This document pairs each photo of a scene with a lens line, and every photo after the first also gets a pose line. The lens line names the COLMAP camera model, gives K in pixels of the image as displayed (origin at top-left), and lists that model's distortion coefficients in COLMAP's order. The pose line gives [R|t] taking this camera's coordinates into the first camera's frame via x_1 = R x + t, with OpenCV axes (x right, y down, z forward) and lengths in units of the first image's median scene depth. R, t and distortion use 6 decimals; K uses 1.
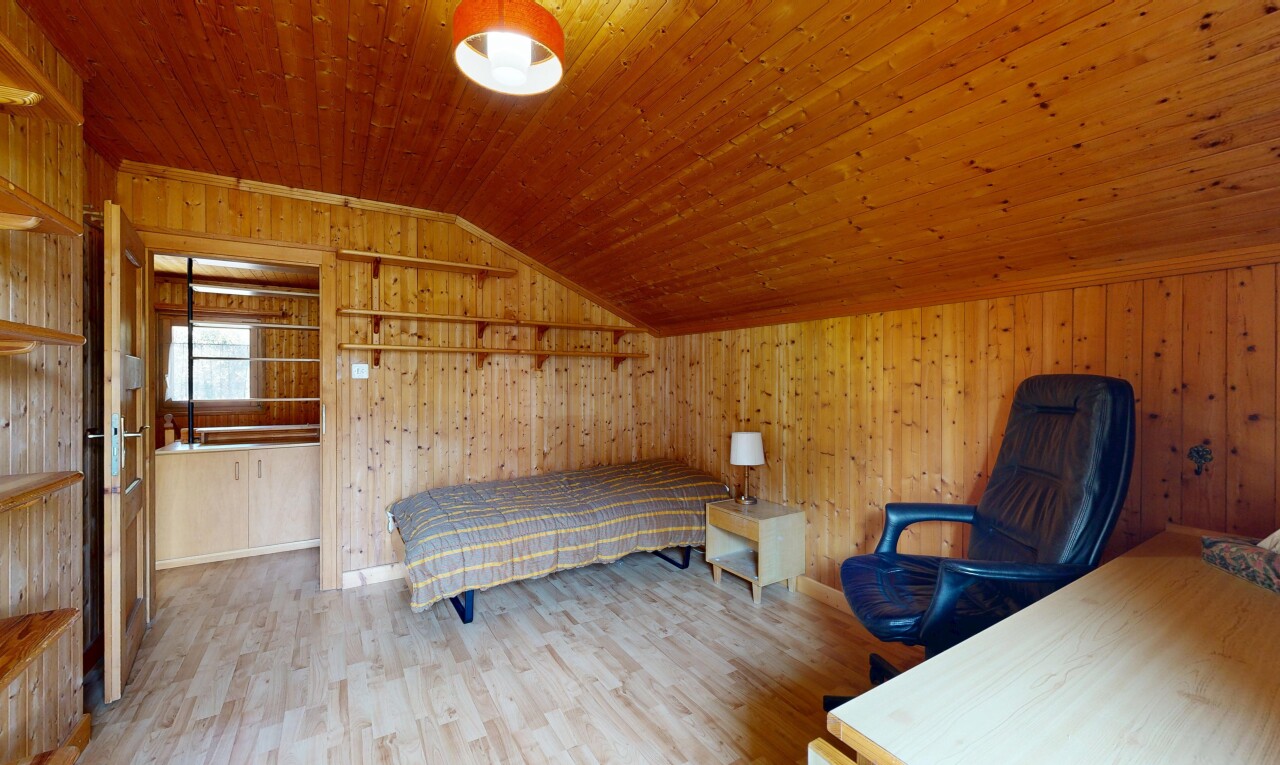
lens RADIAL K [[498.0, 0, 637.8], [0, 498.0, 383.1], [0, 0, 1]] dist [-0.001171, -0.000008]
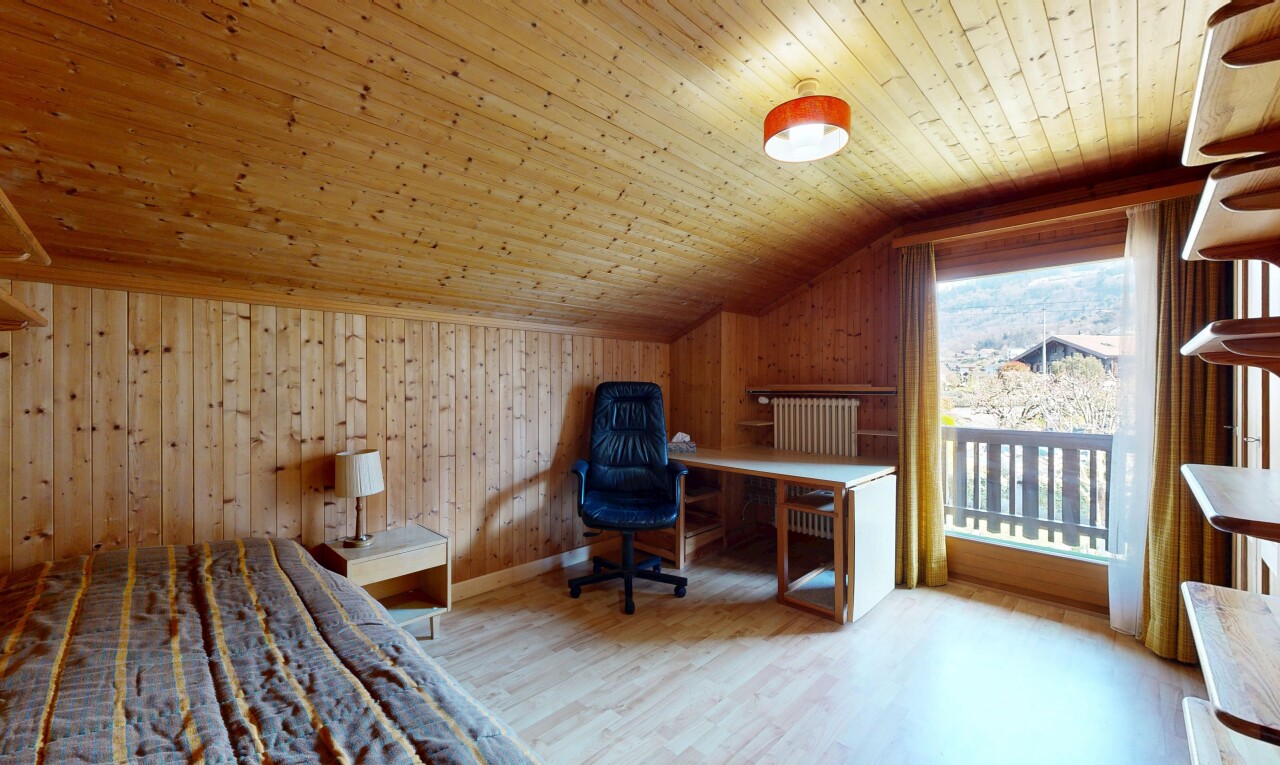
lens RADIAL K [[498.0, 0, 639.3], [0, 498.0, 386.8], [0, 0, 1]] dist [-0.001171, -0.000008]
pose [[-0.230105, -0.003330, 0.973160, -0.835761], [0.005585, 0.999973, 0.004742, -0.002973], [-0.973150, 0.006527, -0.230081, 1.016541]]
